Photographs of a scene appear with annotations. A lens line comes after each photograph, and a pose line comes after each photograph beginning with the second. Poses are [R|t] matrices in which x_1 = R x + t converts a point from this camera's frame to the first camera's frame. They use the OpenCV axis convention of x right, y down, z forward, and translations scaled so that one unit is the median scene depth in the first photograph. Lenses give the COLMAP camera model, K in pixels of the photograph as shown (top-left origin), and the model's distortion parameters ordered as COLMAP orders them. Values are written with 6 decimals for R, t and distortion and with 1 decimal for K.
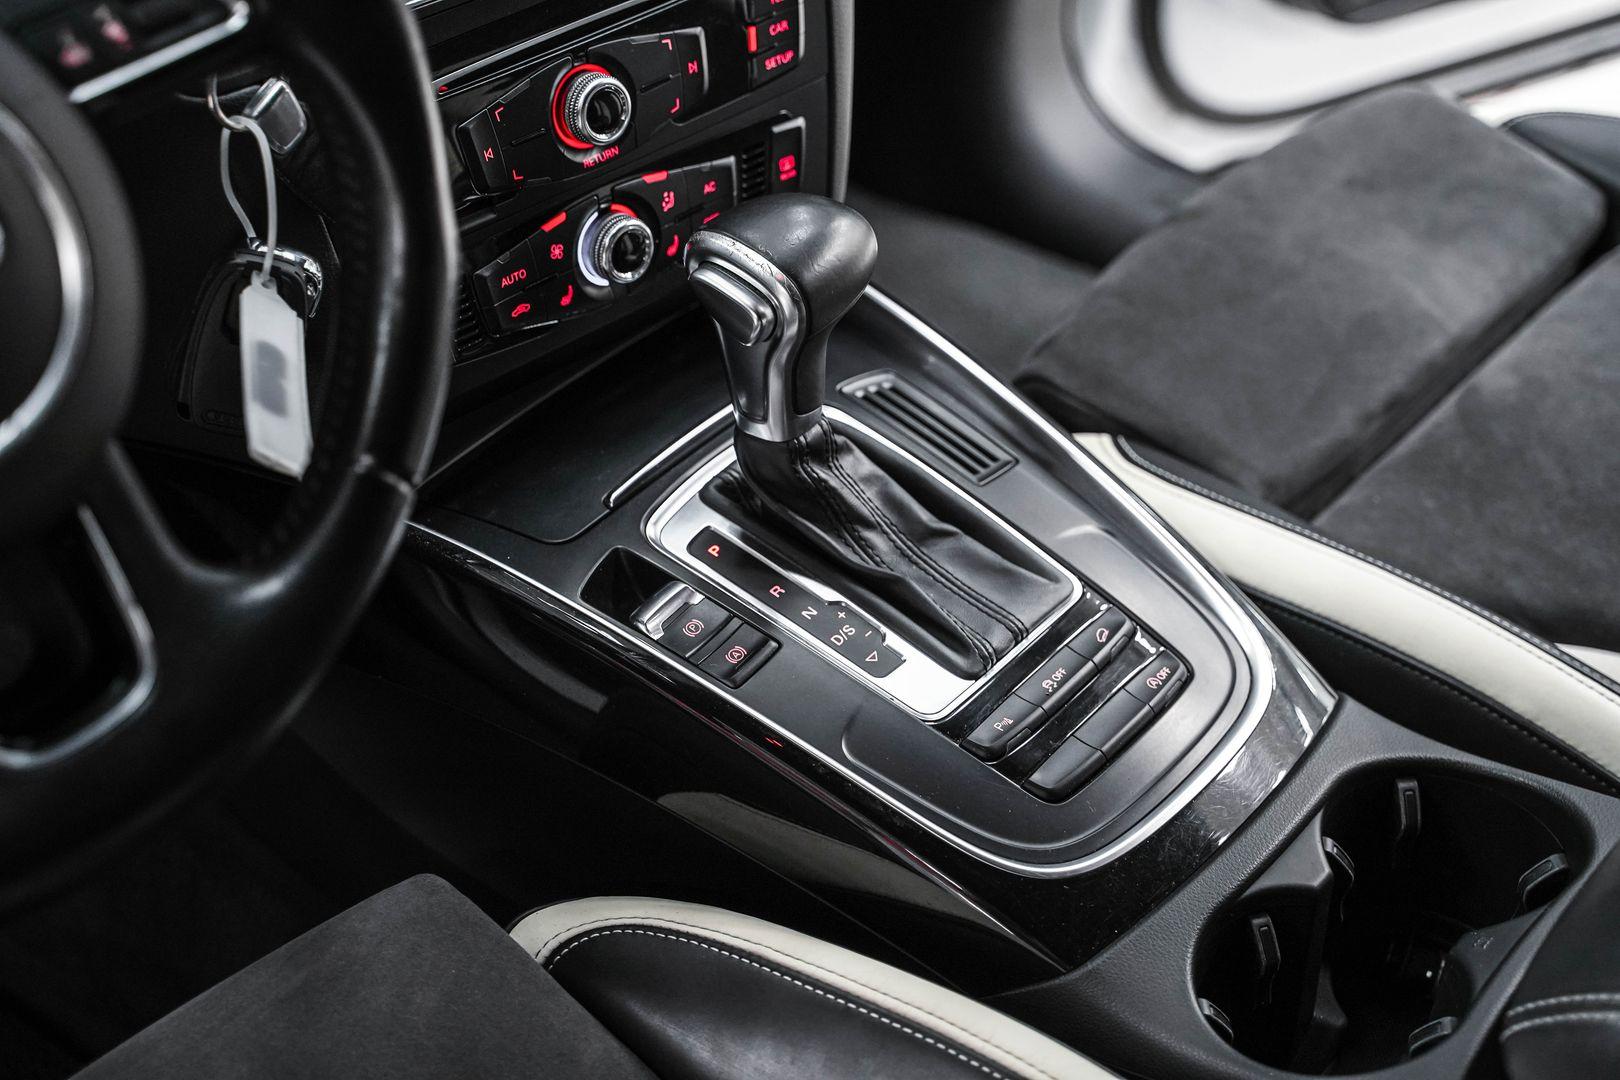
lens RADIAL K [[2666.2, 0, 810.0], [0, 2666.2, 540.0], [0, 0, 1]] dist [0.186646, 0.118987]
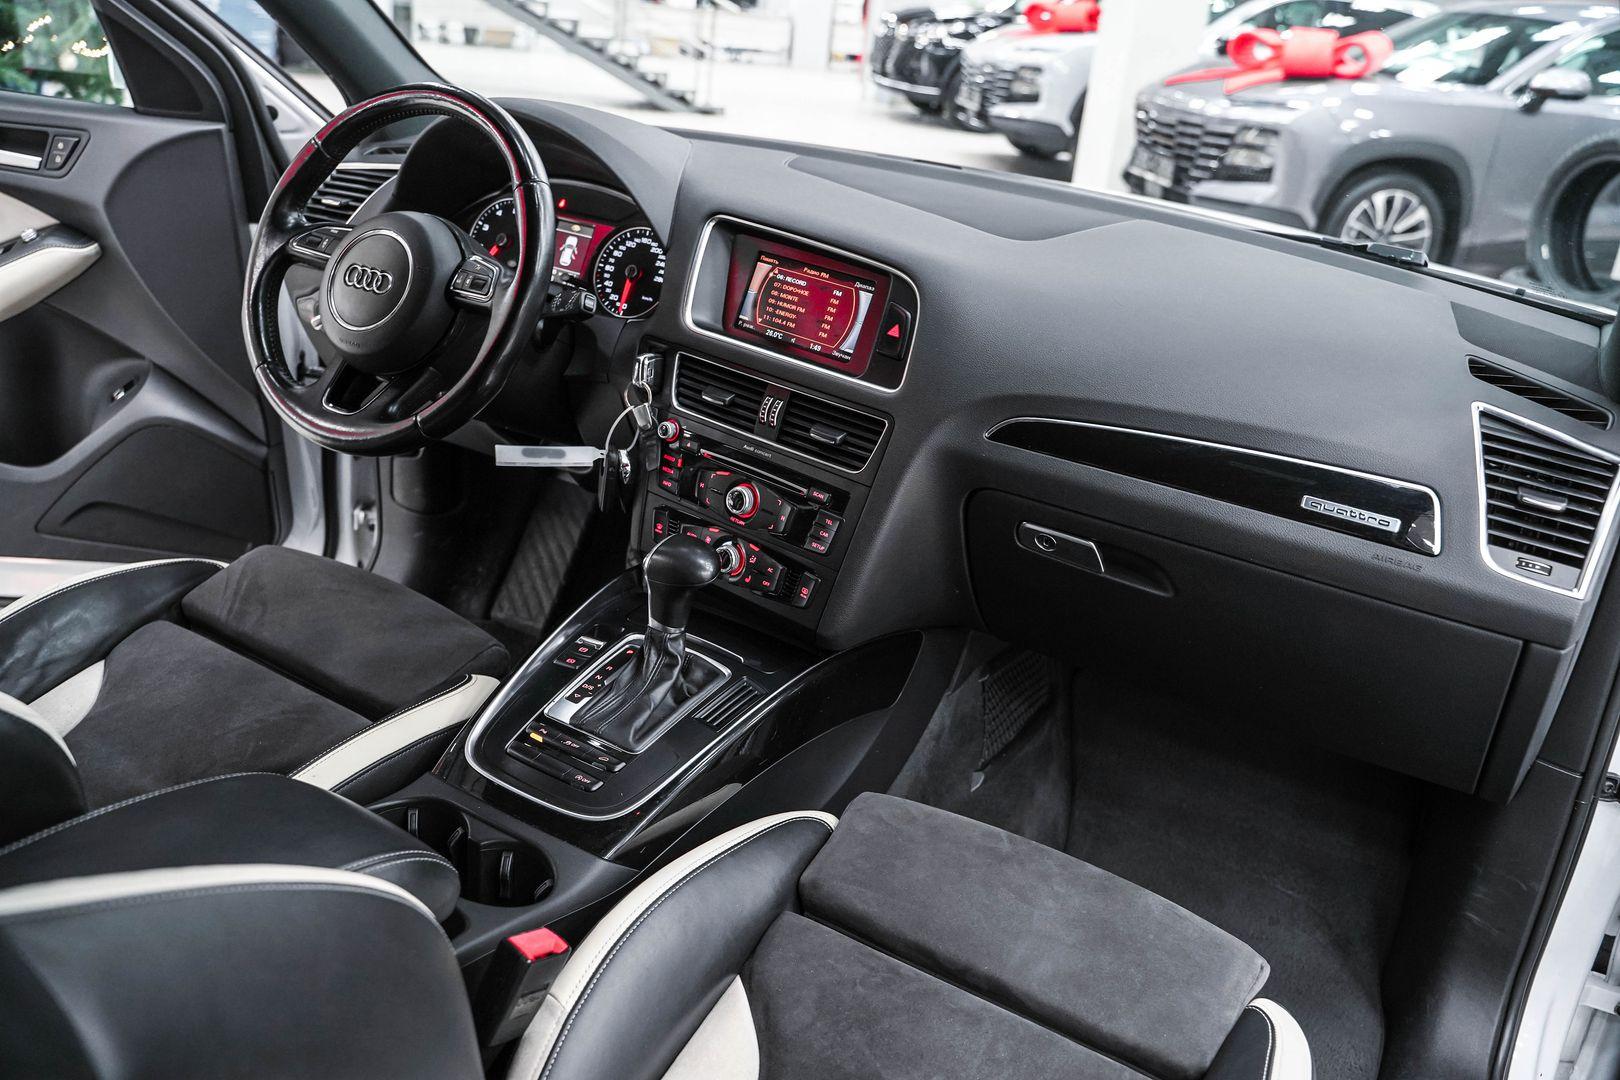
lens RADIAL K [[1308.7, 0, 810.0], [0, 1308.7, 540.0], [0, 0, 1]] dist [-0.127154, 0.115194]
pose [[0.142740, 0.386884, -0.911014, 1.019711], [-0.694607, 0.694860, 0.186256, -0.398052], [0.705086, 0.606210, 0.367916, 0.621883]]
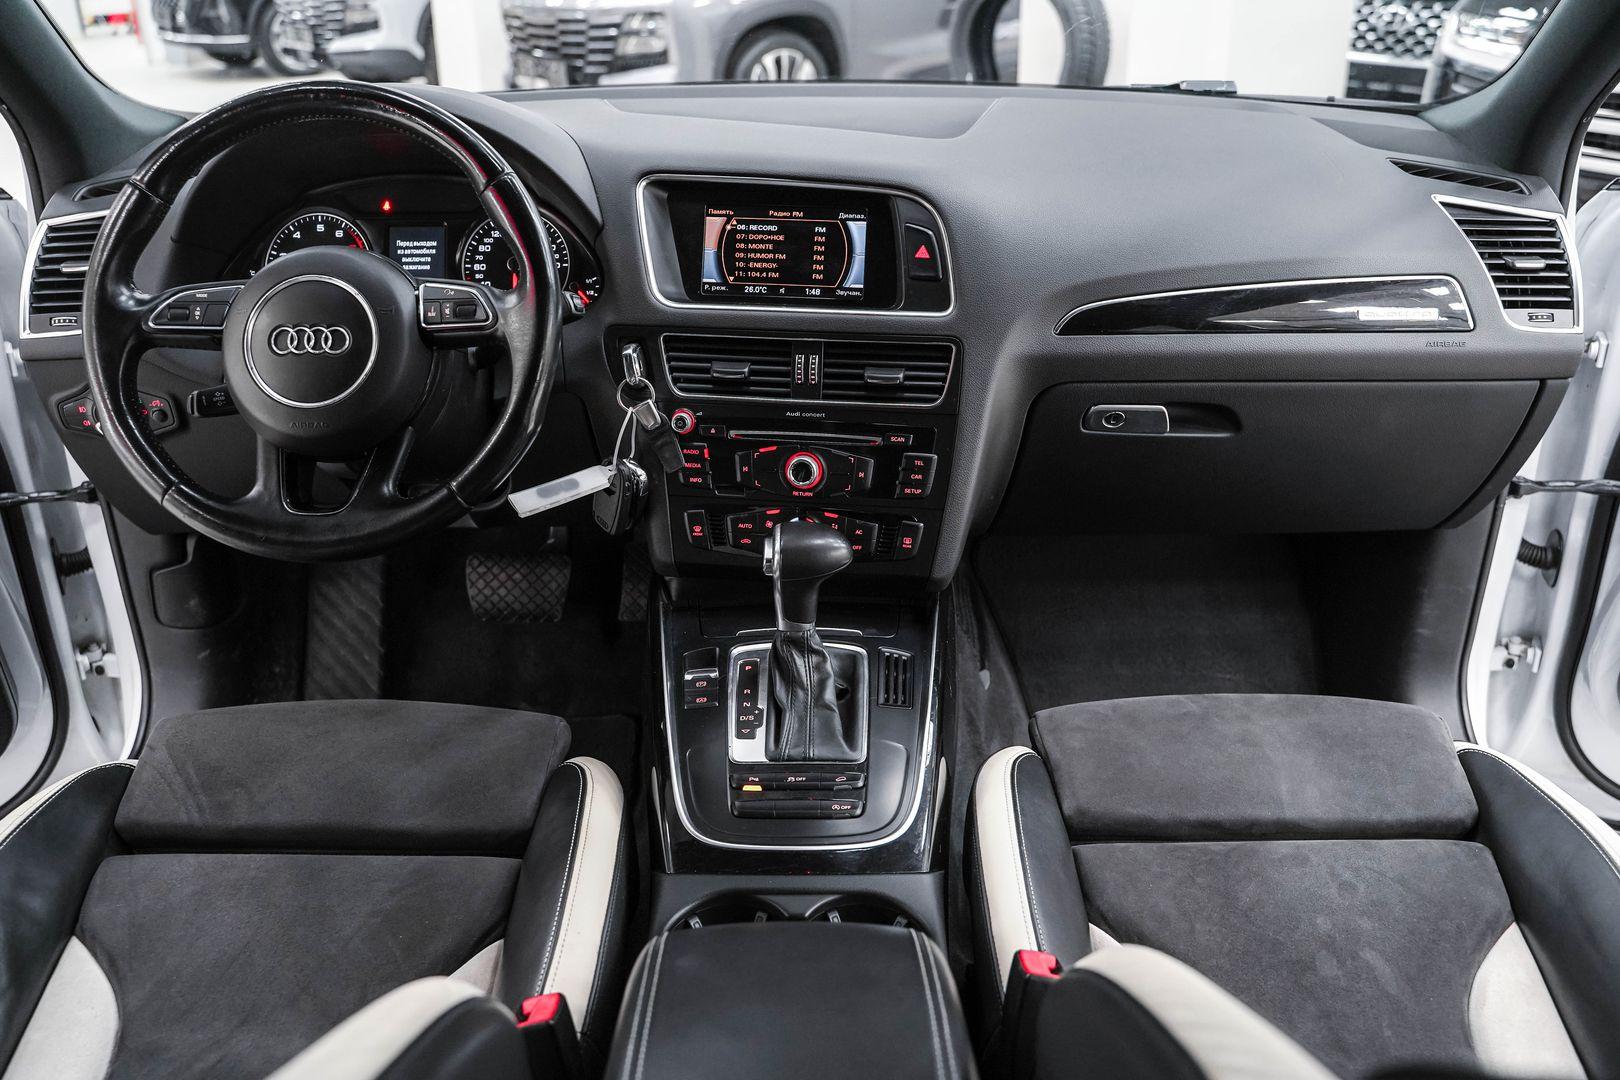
lens RADIAL K [[1335.1, 0, 810.0], [0, 1335.1, 540.0], [0, 0, 1]] dist [-0.125280, 0.101701]
pose [[0.621847, 0.310519, -0.718947, 0.740200], [-0.475720, 0.879021, -0.031813, -0.076602], [0.622091, 0.361800, 0.694337, 0.244670]]
